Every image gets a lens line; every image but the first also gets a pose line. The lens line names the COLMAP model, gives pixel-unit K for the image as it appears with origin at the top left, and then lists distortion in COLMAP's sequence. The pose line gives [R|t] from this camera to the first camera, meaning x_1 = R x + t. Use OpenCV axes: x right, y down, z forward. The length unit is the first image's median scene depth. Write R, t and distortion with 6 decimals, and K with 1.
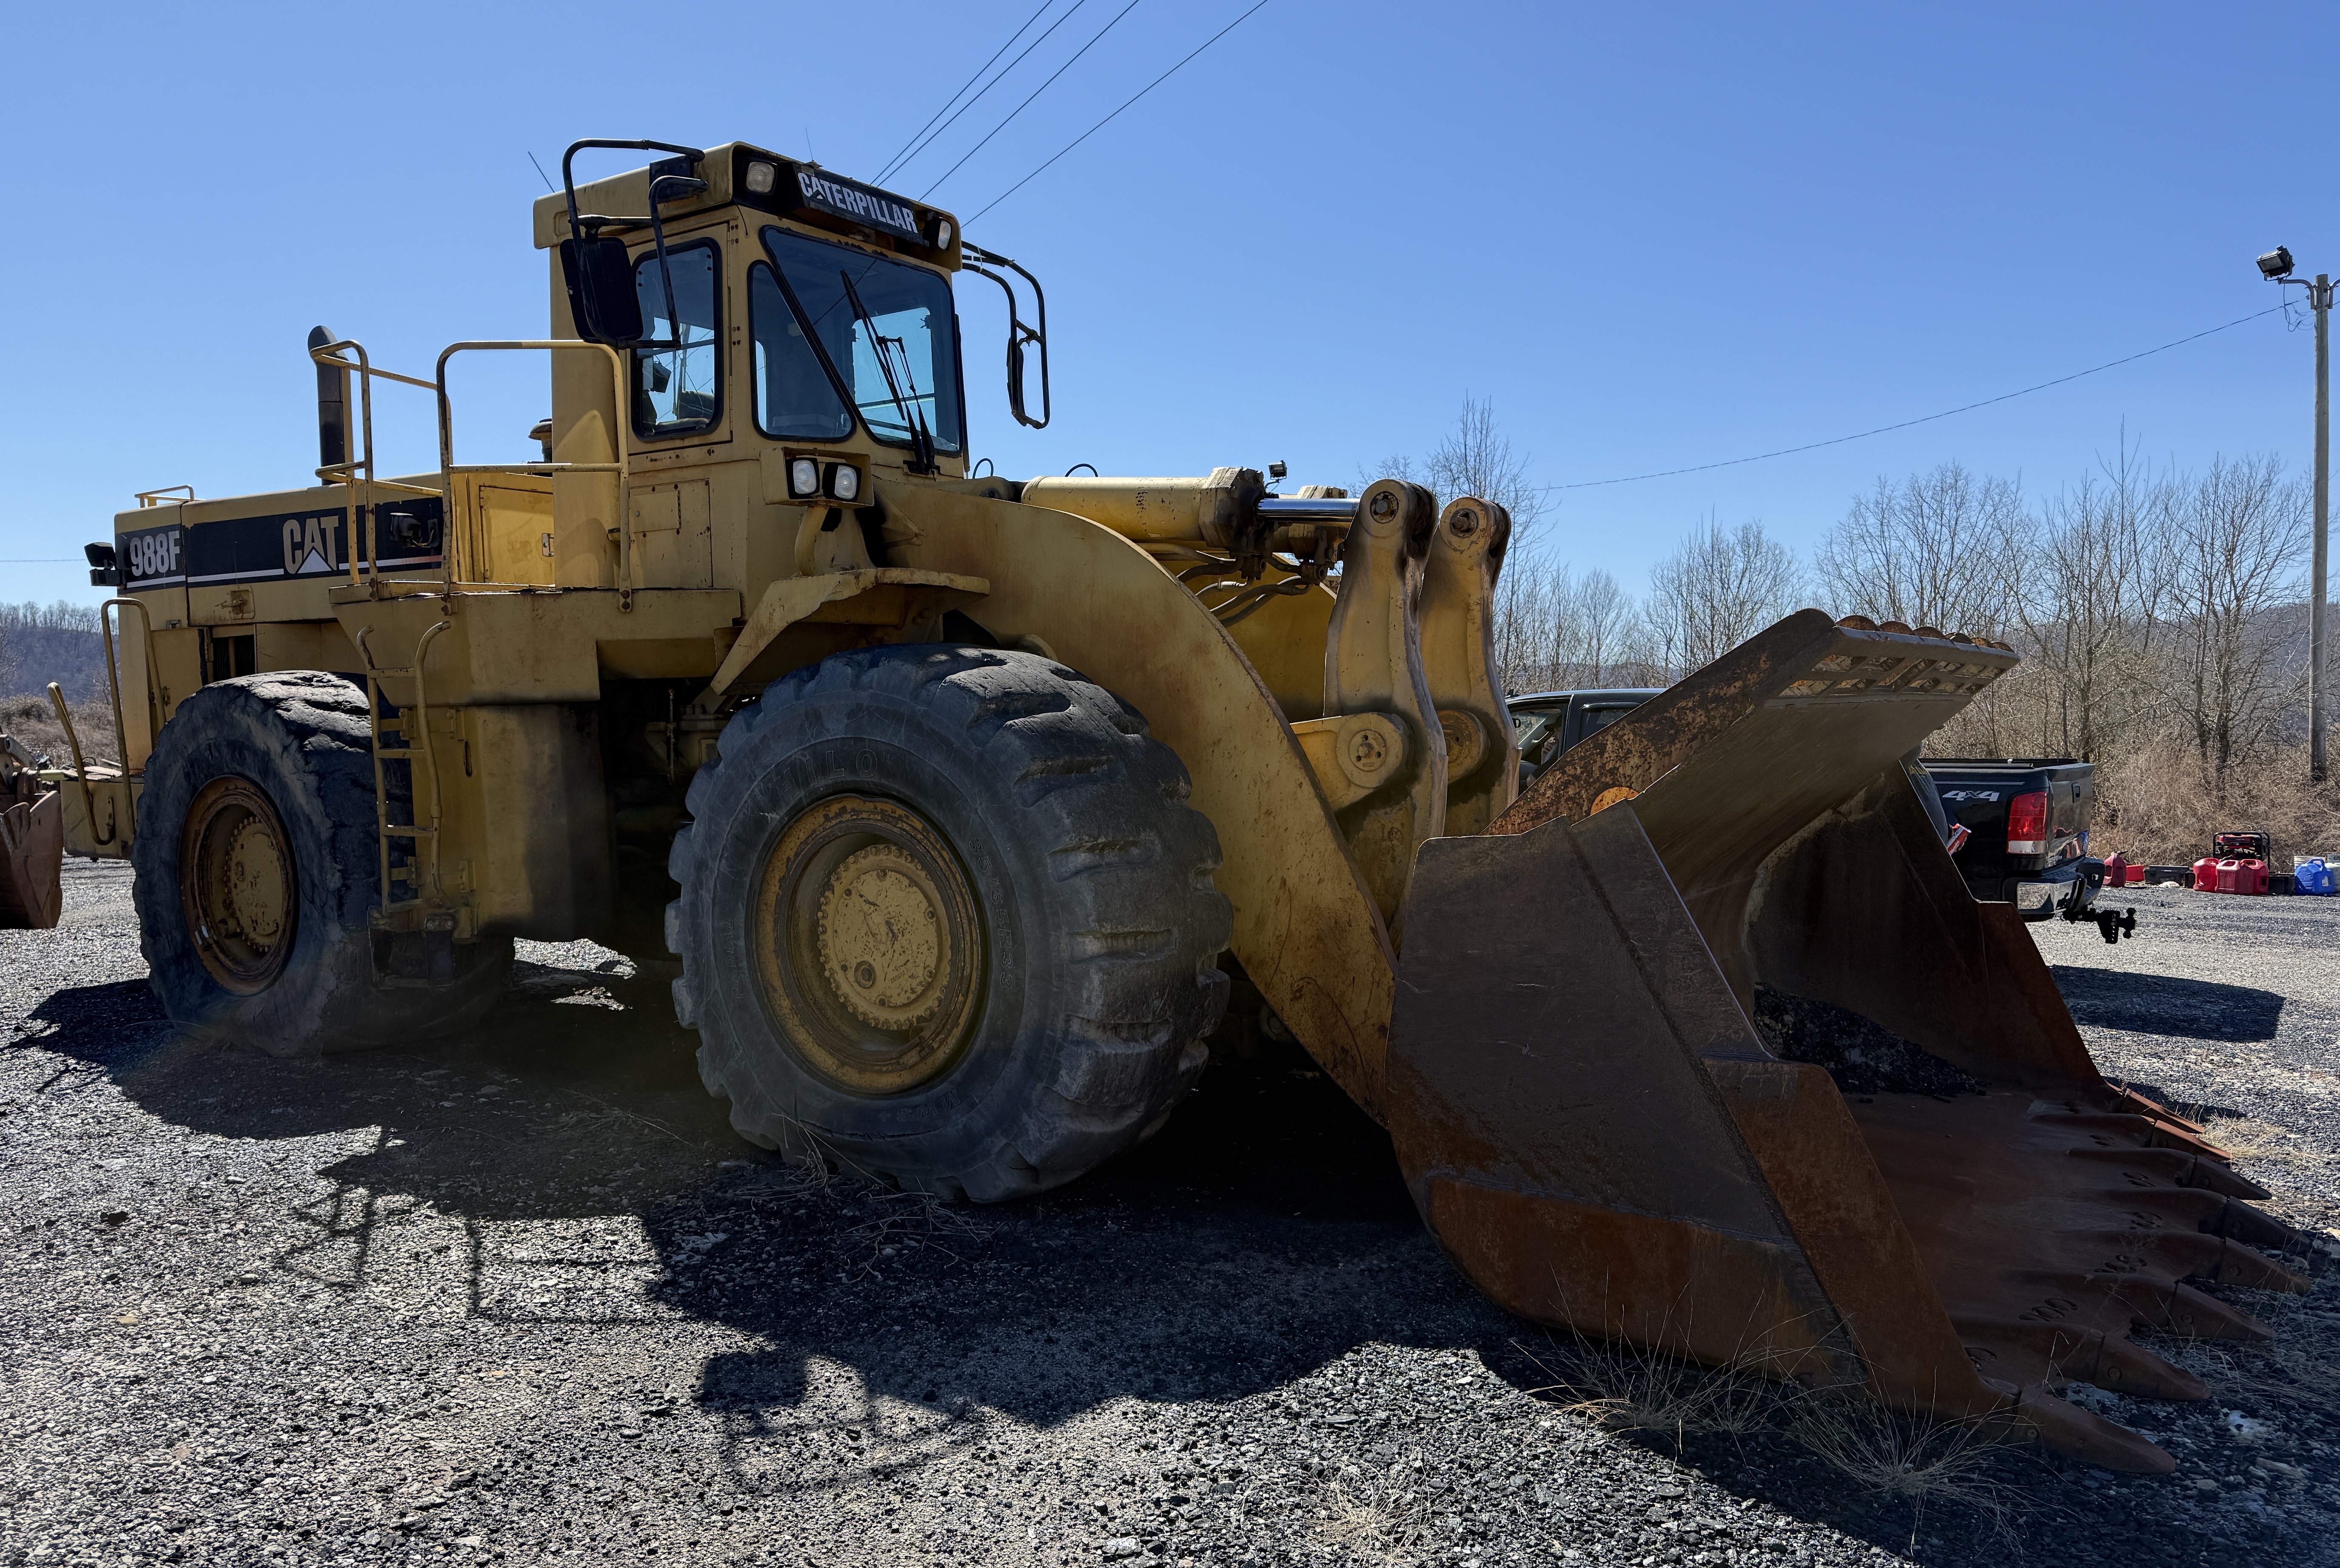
lens RADIAL K [[1721.5, 0, 1170.0], [0, 1721.5, 784.0], [0, 0, 1]] dist [-0.003683, -0.001568]
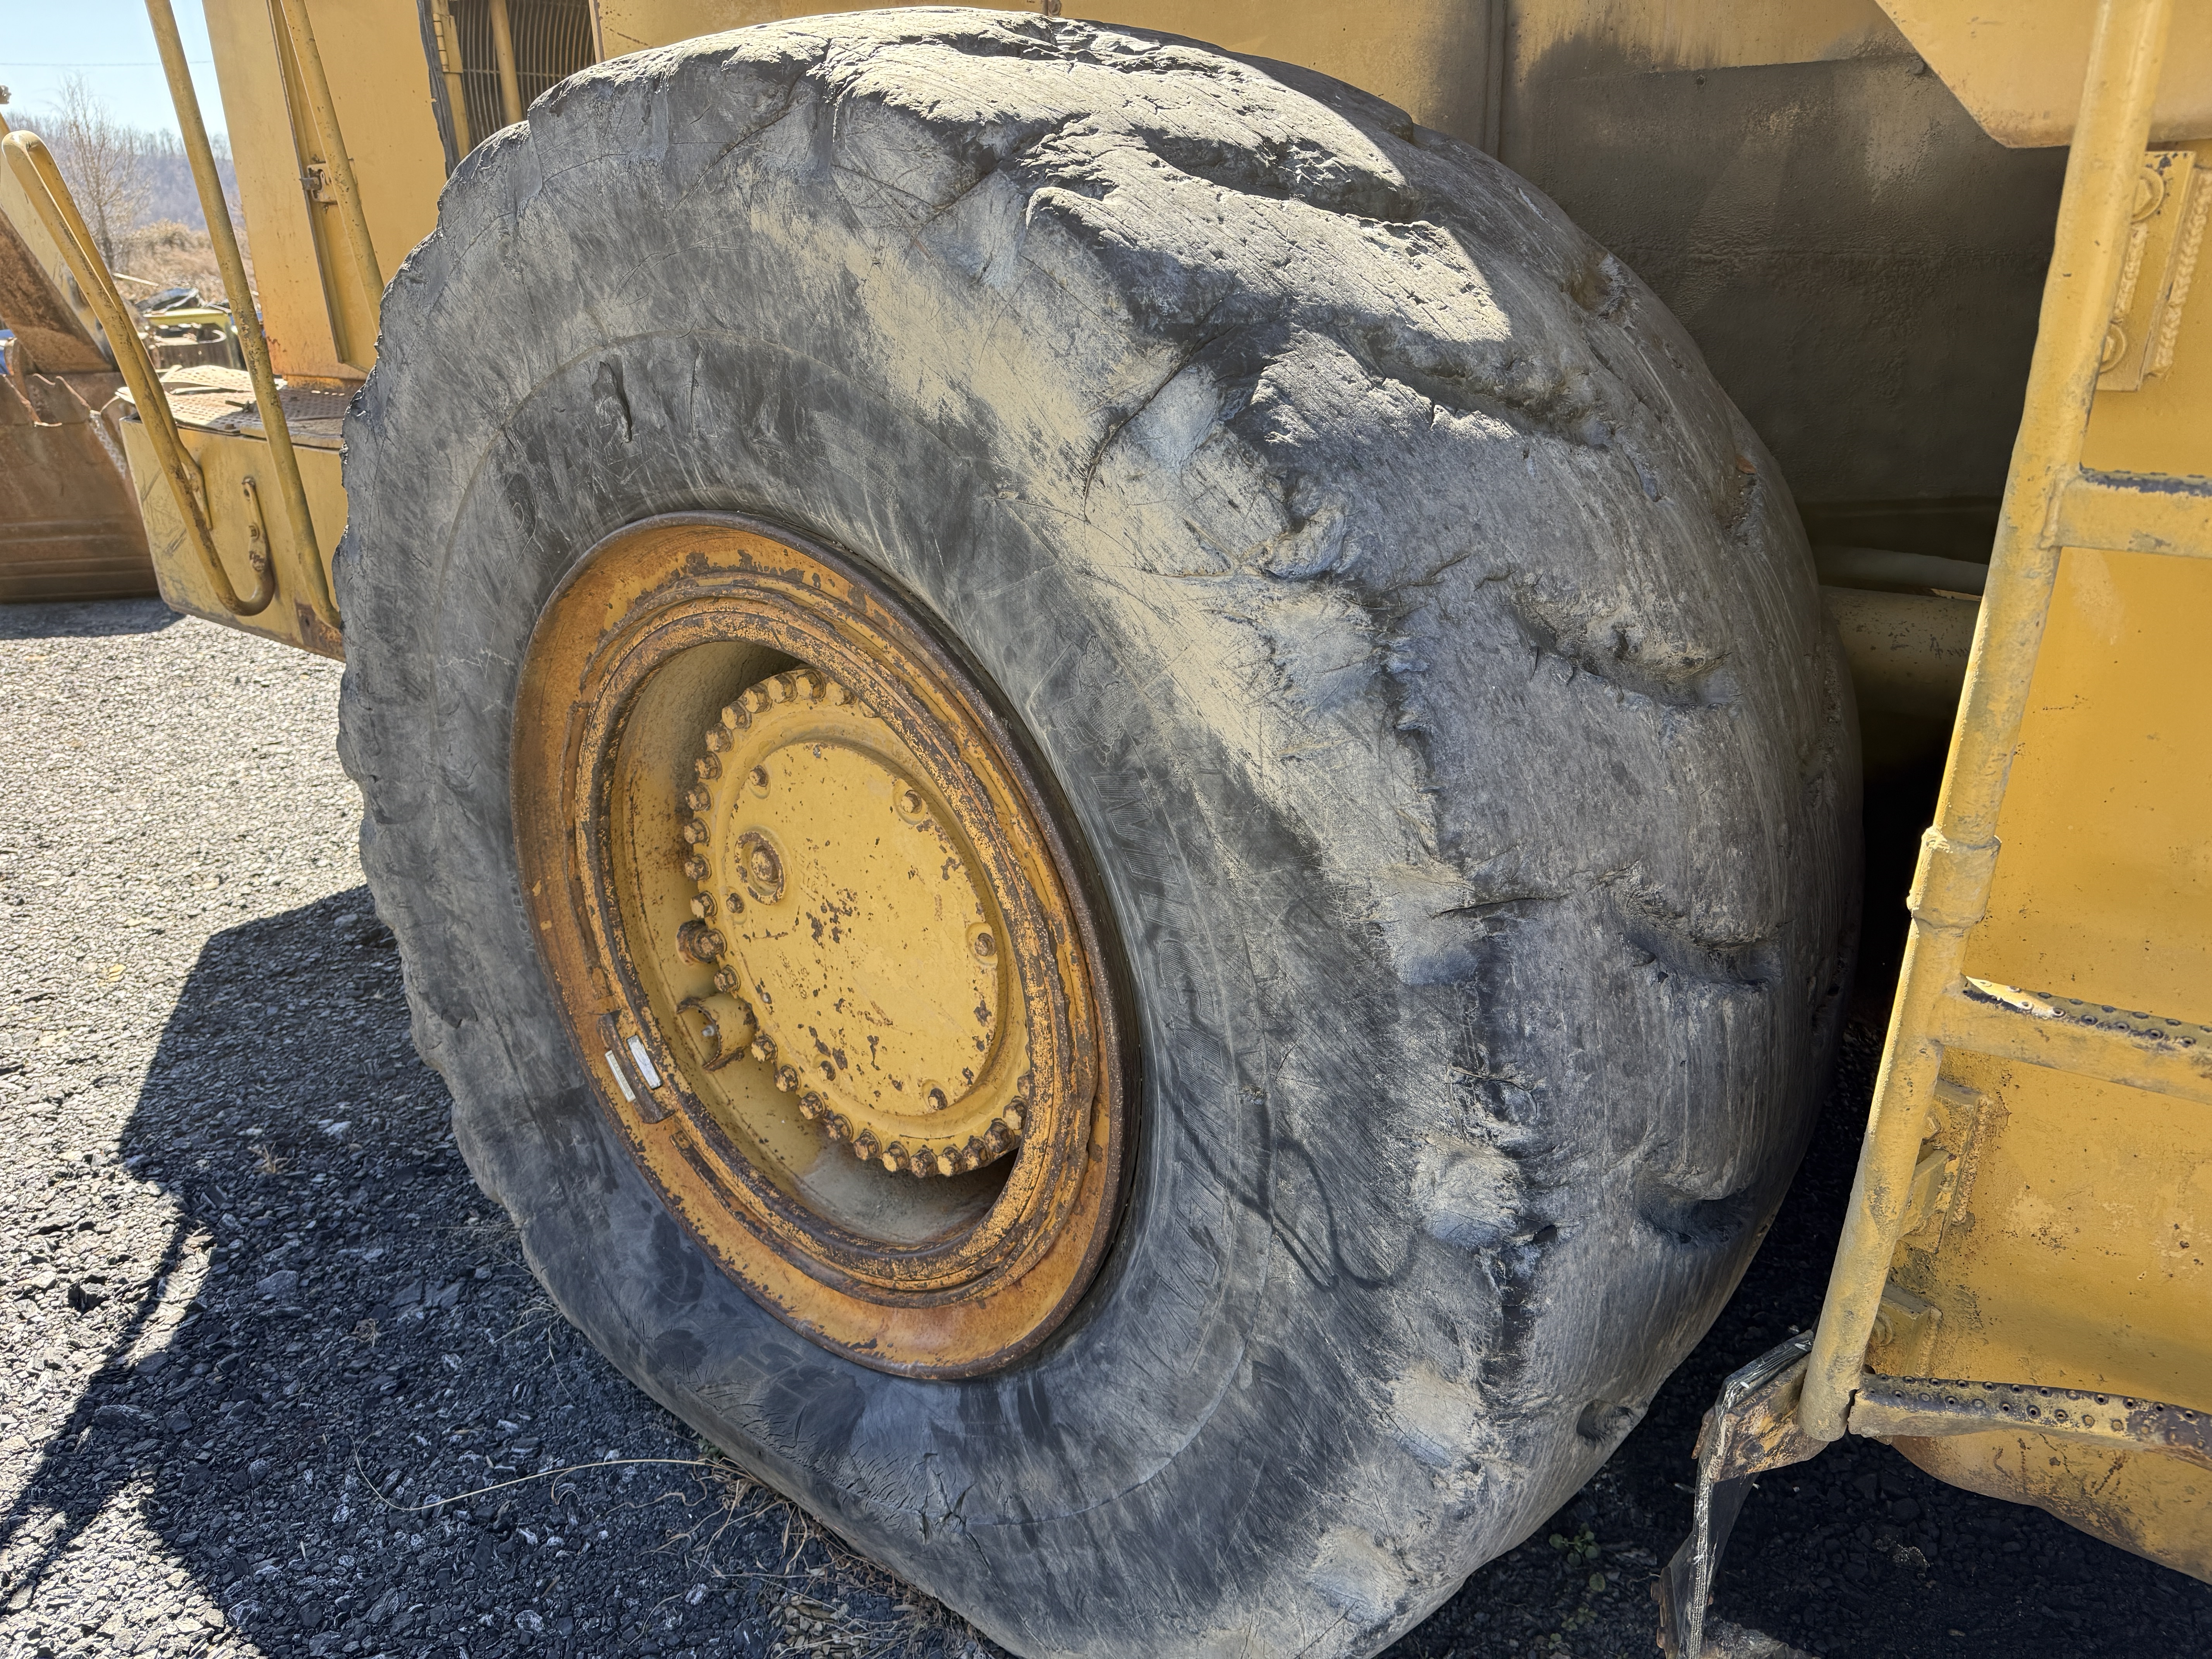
lens RADIAL K [[1567.6, 0, 1106.0], [0, 1567.6, 829.5], [0, 0, 1]] dist [0.045736, -0.046433]
pose [[0.996153, 0.028763, -0.082774, -0.480157], [-0.001739, 0.950897, 0.309501, -0.029748], [0.087612, -0.308167, 0.947289, 0.799359]]
